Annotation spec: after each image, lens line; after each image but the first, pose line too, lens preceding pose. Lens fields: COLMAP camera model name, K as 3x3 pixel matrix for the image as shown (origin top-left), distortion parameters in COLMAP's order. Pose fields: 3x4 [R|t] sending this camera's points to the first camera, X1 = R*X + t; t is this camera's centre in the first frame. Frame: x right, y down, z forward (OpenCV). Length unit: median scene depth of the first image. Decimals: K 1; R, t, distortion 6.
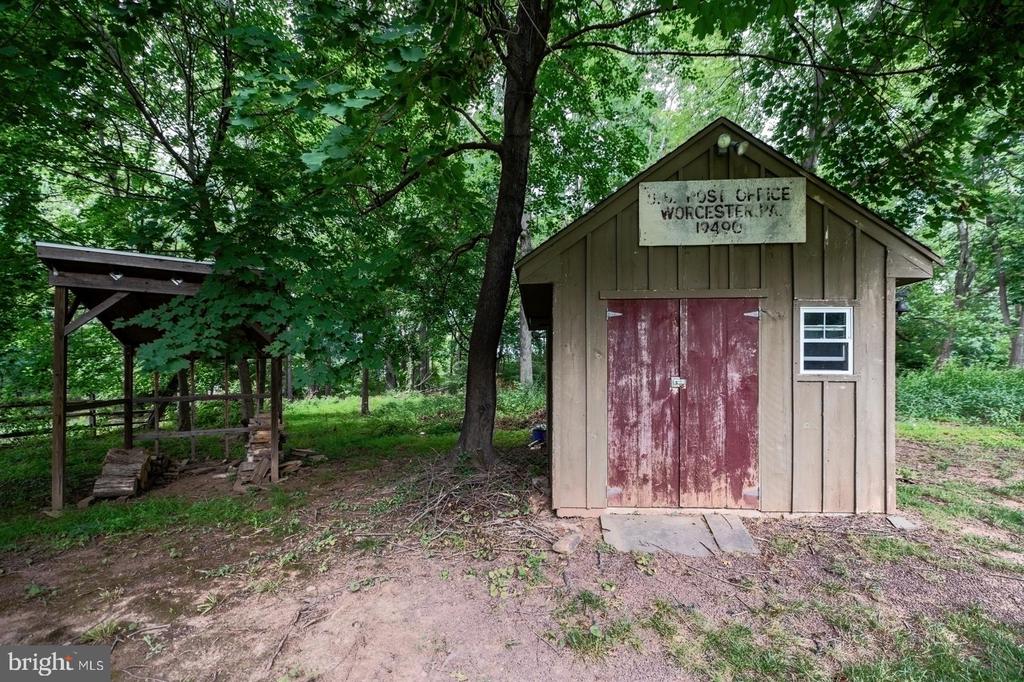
lens RADIAL K [[418.8, 0, 511.9], [0, 418.8, 368.1], [0, 0, 1]] dist [-0.008515, -0.000104]
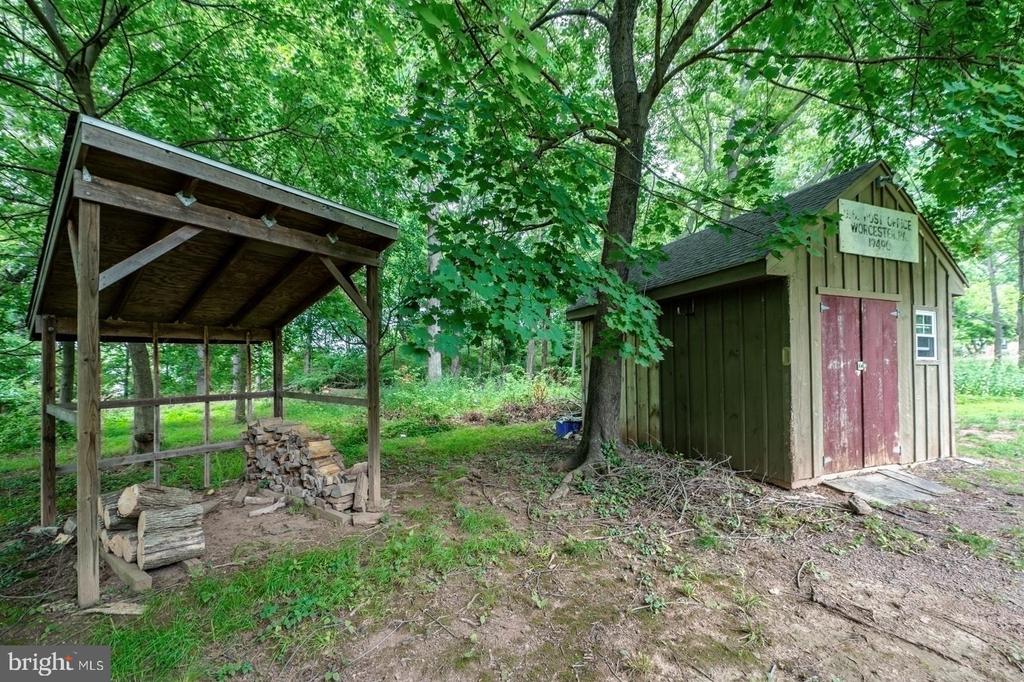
lens RADIAL K [[421.7, 0, 513.4], [0, 421.7, 356.6], [0, 0, 1]] dist [-0.007288, -0.000032]
pose [[0.904395, 0.005774, 0.426657, -1.047701], [-0.001287, 0.999941, -0.010805, 0.020709], [-0.426694, 0.009223, 0.904349, 0.321398]]
